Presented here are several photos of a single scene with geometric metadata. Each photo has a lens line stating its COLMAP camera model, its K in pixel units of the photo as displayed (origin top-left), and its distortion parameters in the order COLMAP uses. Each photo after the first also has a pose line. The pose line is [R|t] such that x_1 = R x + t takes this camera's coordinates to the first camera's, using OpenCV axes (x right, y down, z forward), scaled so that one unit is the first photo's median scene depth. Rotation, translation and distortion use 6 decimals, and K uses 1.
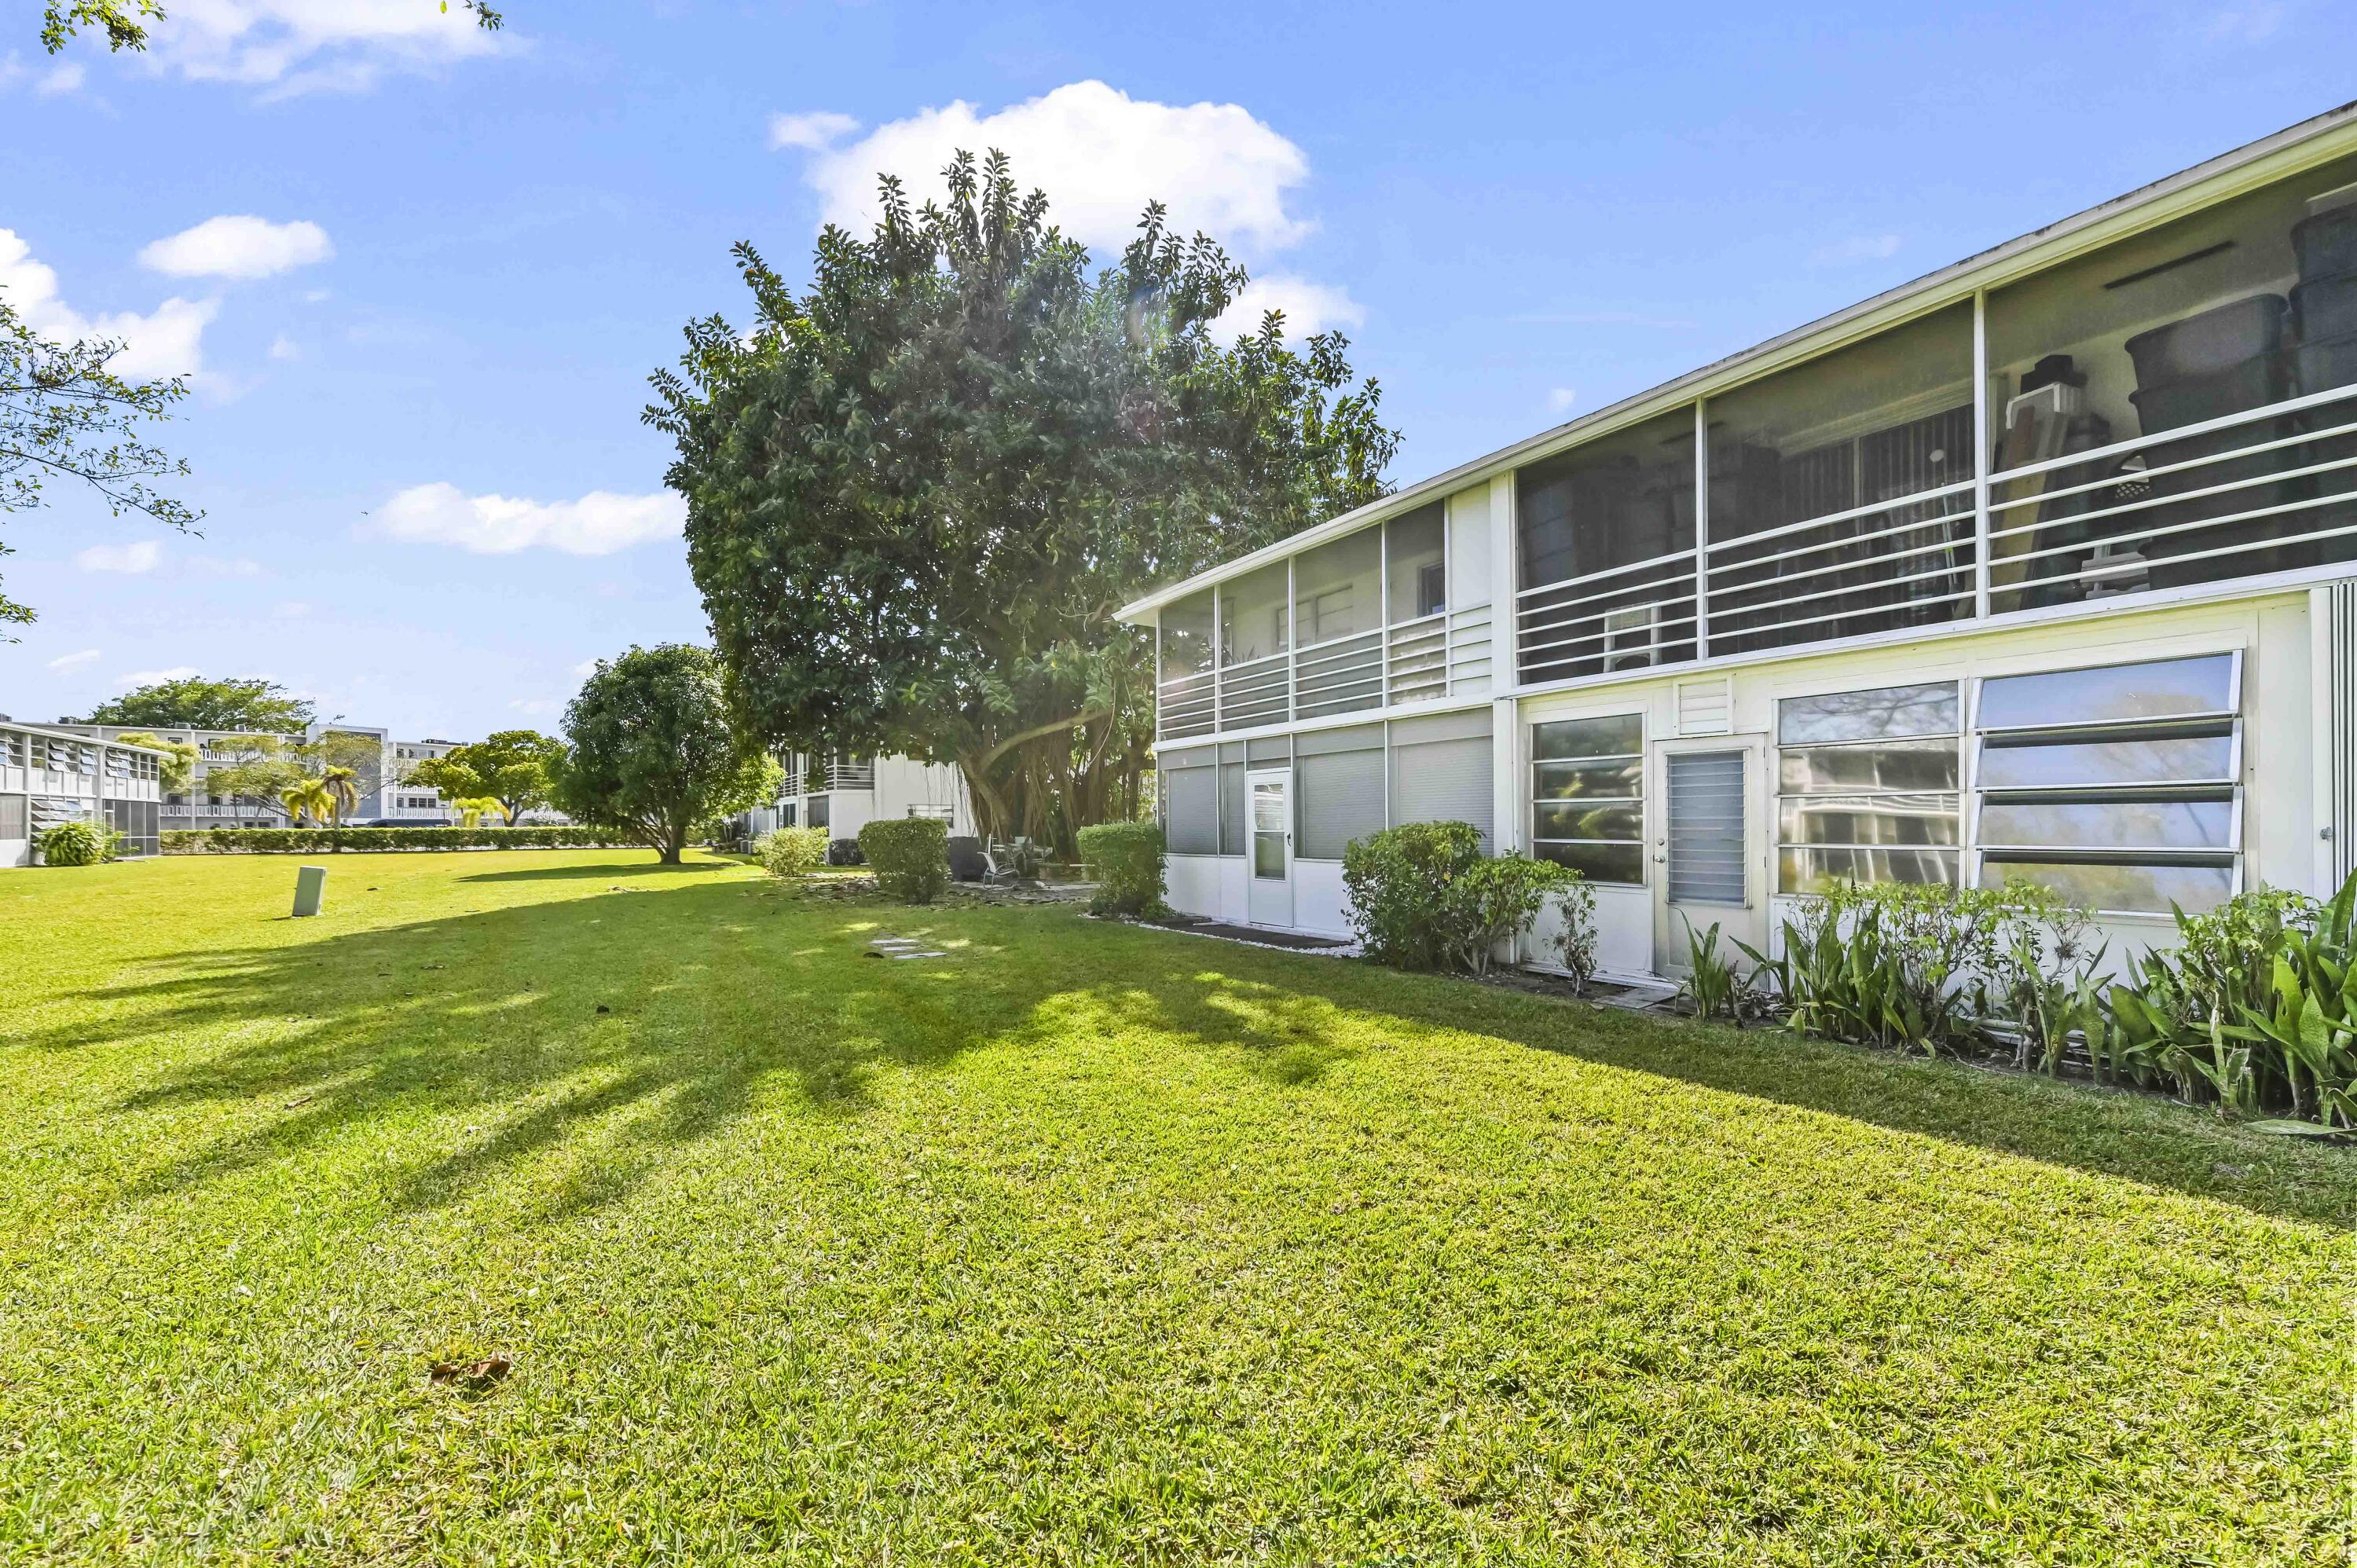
lens RADIAL K [[935.7, 0, 1187.5], [0, 935.7, 842.7], [0, 0, 1]] dist [-0.004155, -0.000202]
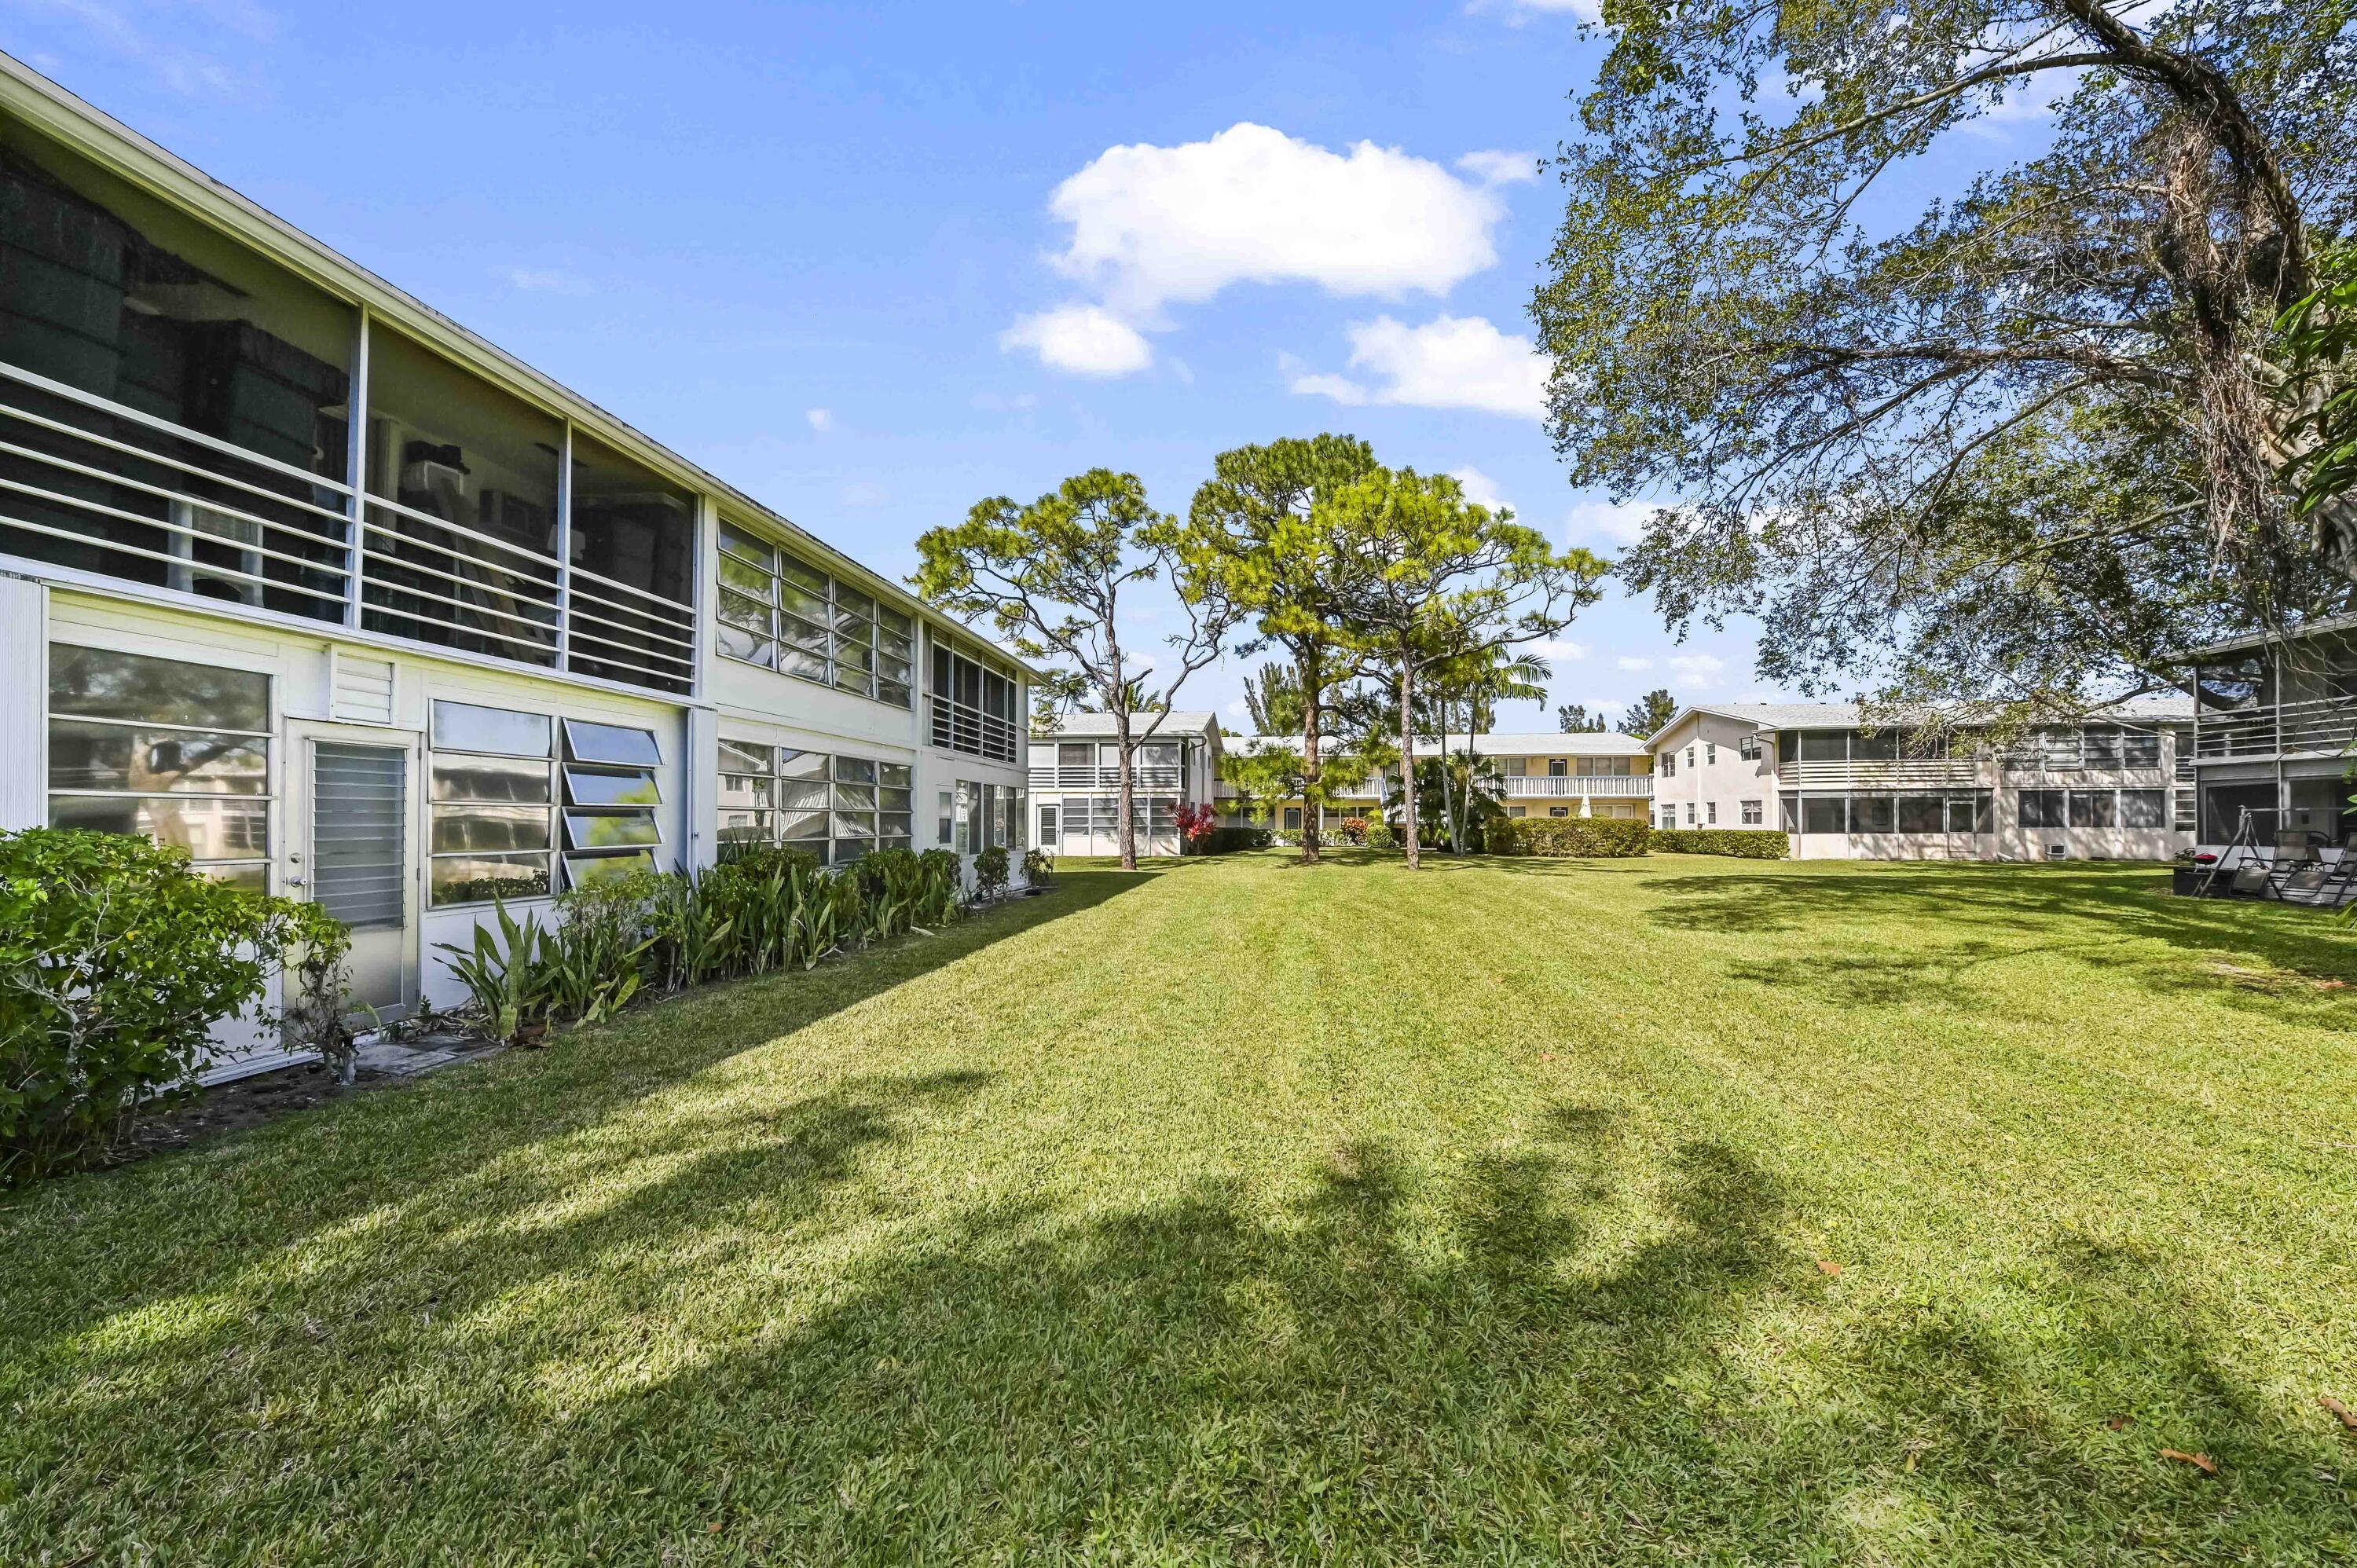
lens RADIAL K [[952.4, 0, 1185.7], [0, 952.4, 809.6], [0, 0, 1]] dist [-0.000705, -0.000031]
pose [[-0.777466, 0.003809, 0.628913, -0.191165], [0.003602, 0.999992, -0.001604, -0.012408], [-0.628914, 0.001018, -0.777474, 0.429098]]
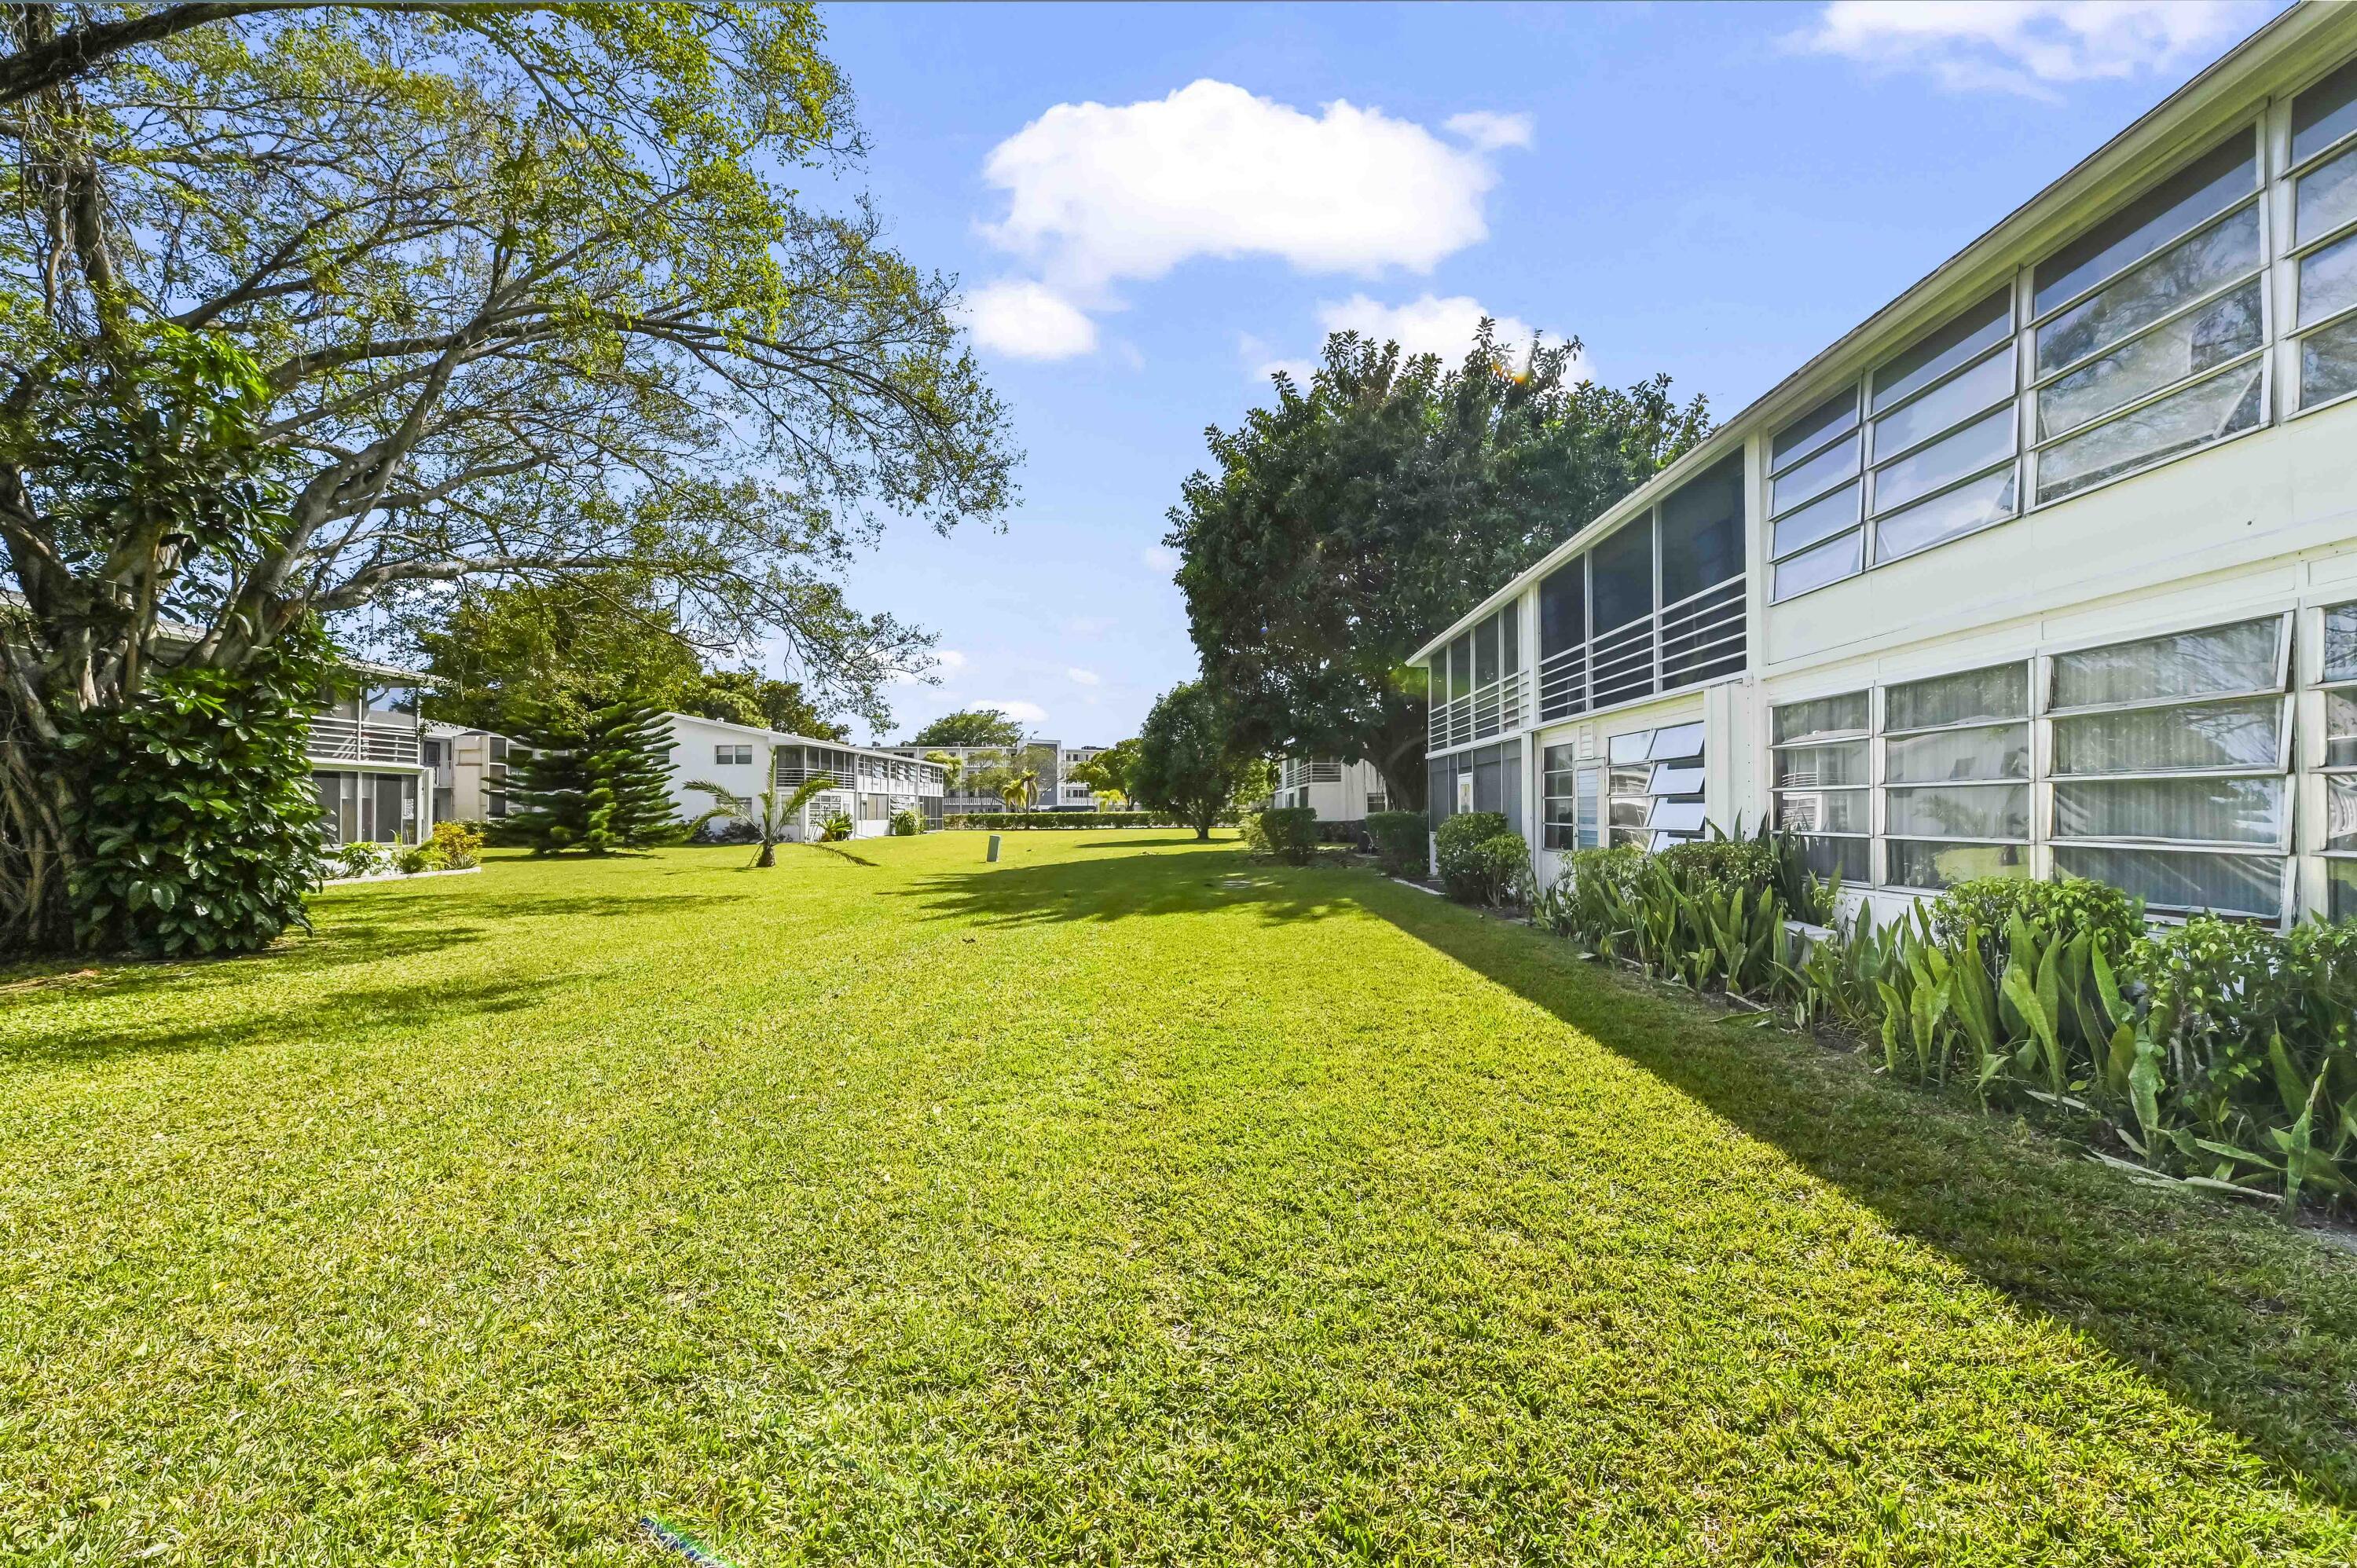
lens RADIAL K [[952.4, 0, 1185.7], [0, 952.4, 809.6], [0, 0, 1]] dist [-0.000705, -0.000031]
pose [[0.831135, -0.004714, -0.556051, 0.319570], [-0.004120, 0.999884, -0.014635, 0.000614], [0.556056, 0.014454, 0.831019, -0.269450]]
